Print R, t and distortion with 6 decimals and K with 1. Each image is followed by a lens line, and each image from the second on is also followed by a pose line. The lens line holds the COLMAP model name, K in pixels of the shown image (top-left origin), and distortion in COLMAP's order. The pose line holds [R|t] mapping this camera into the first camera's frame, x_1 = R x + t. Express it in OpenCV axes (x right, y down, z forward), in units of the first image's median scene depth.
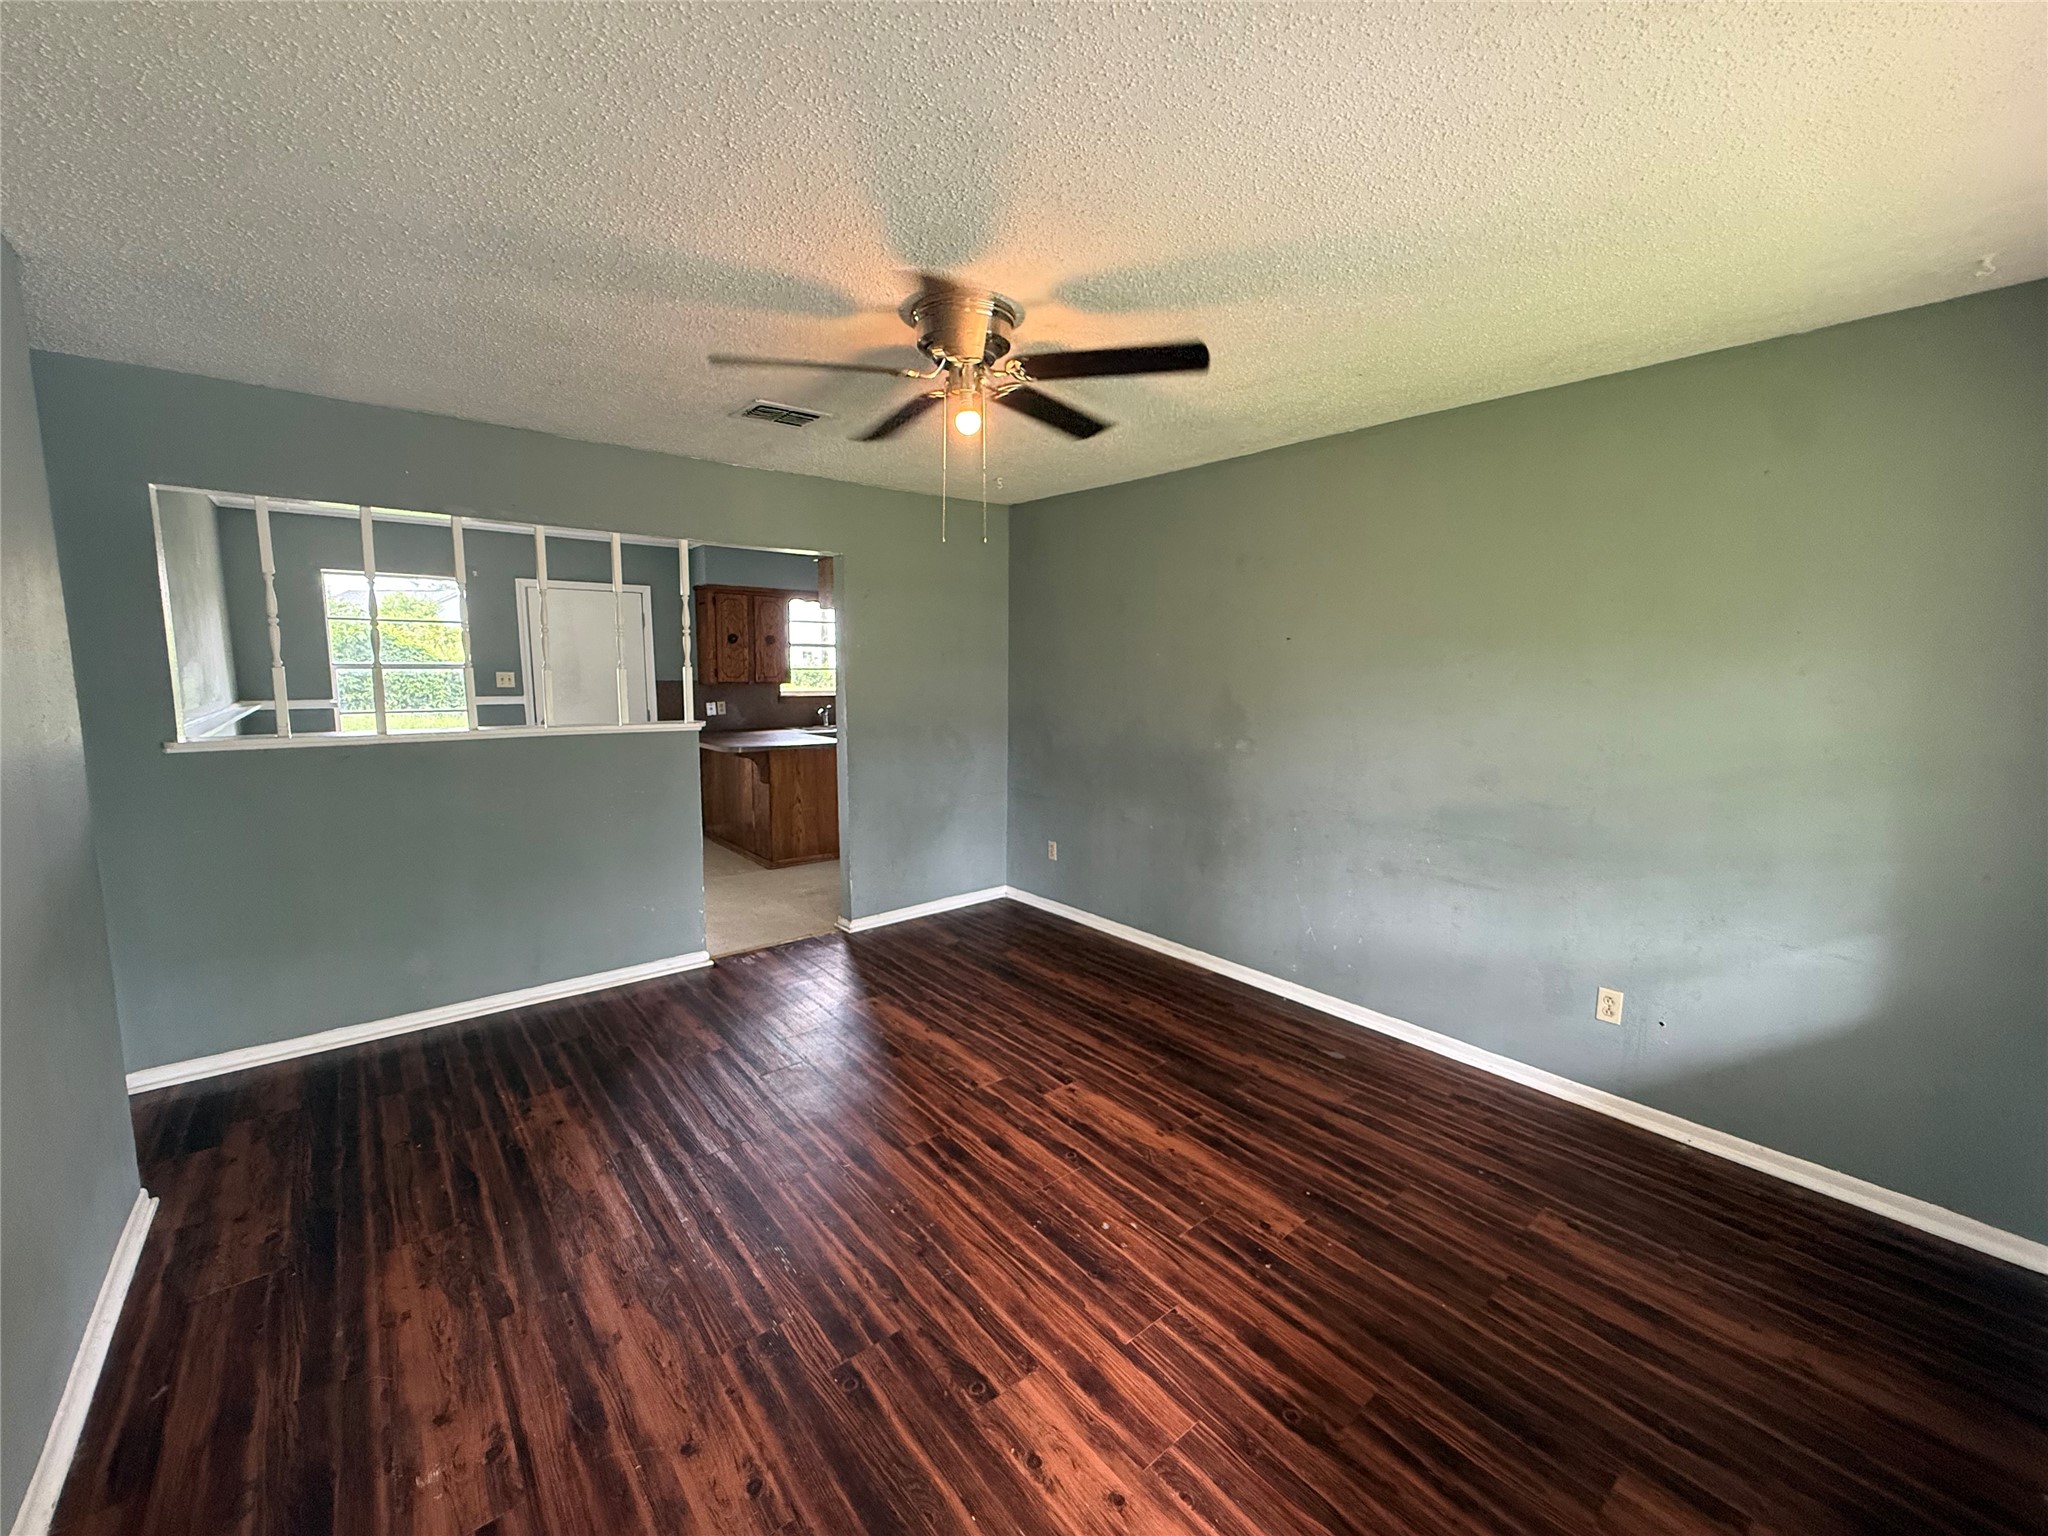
lens RADIAL K [[815.2, 0, 1023.6], [0, 815.2, 770.2], [0, 0, 1]] dist [-0.000869, 0.000089]
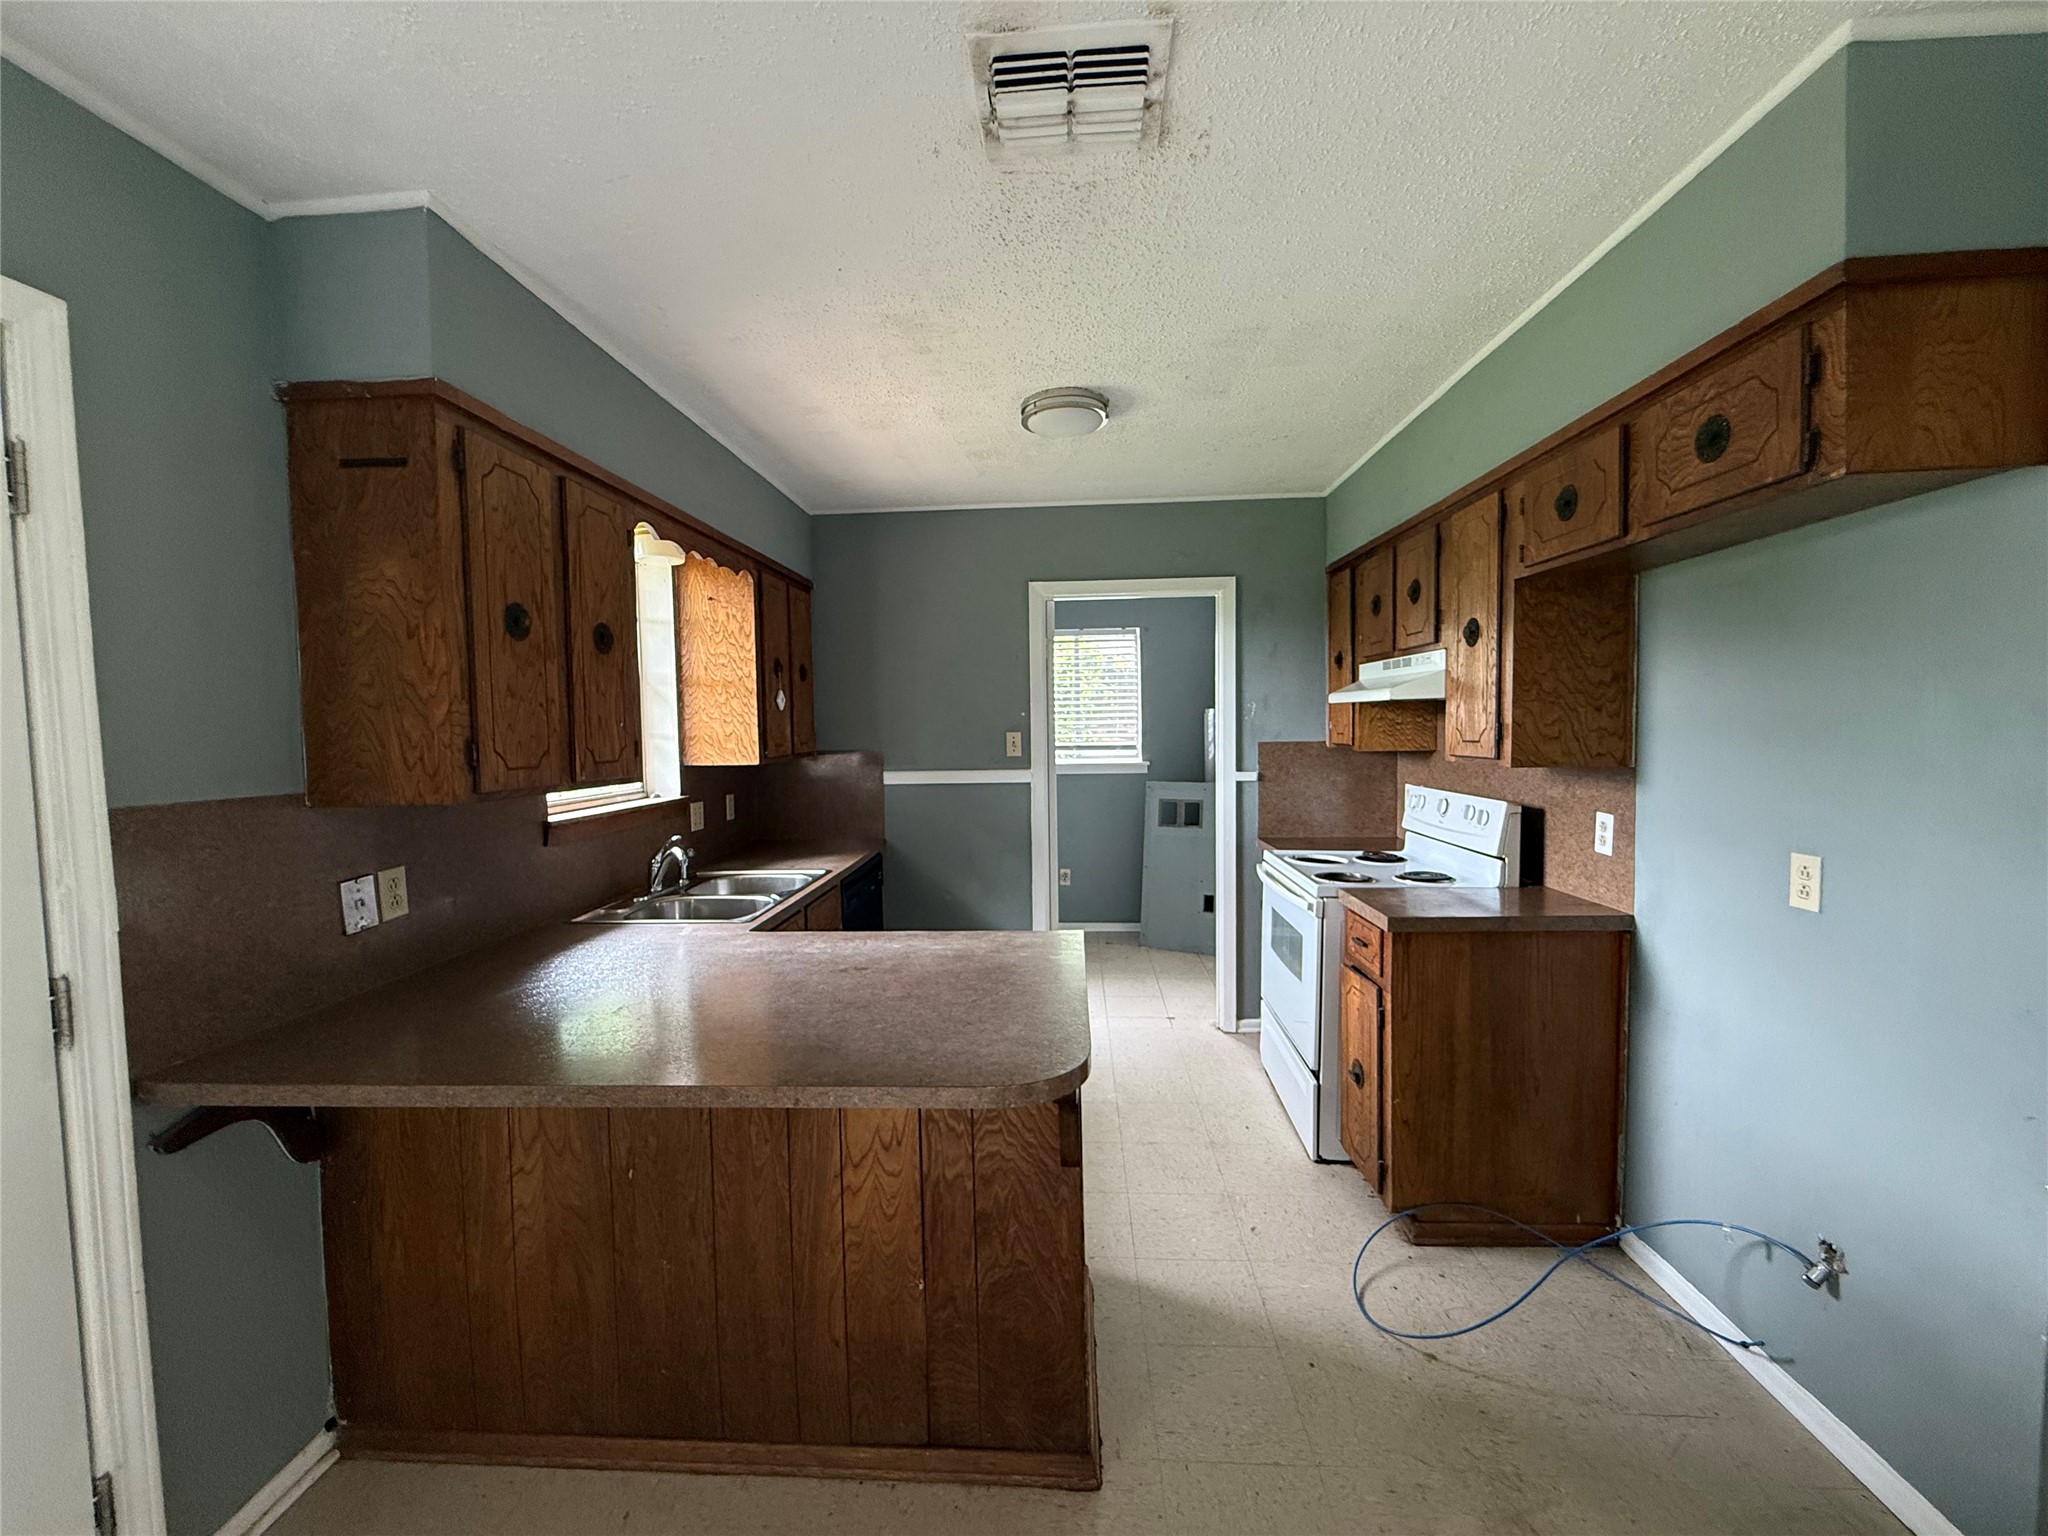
lens RADIAL K [[815.2, 0, 1020.9], [0, 815.2, 769.2], [0, 0, 1]] dist [-0.000869, 0.000089]
pose [[0.684316, -0.060204, 0.726696, -1.025947], [0.119047, 0.992439, -0.029885, -0.205137], [-0.719402, 0.106962, 0.686309, 1.660135]]
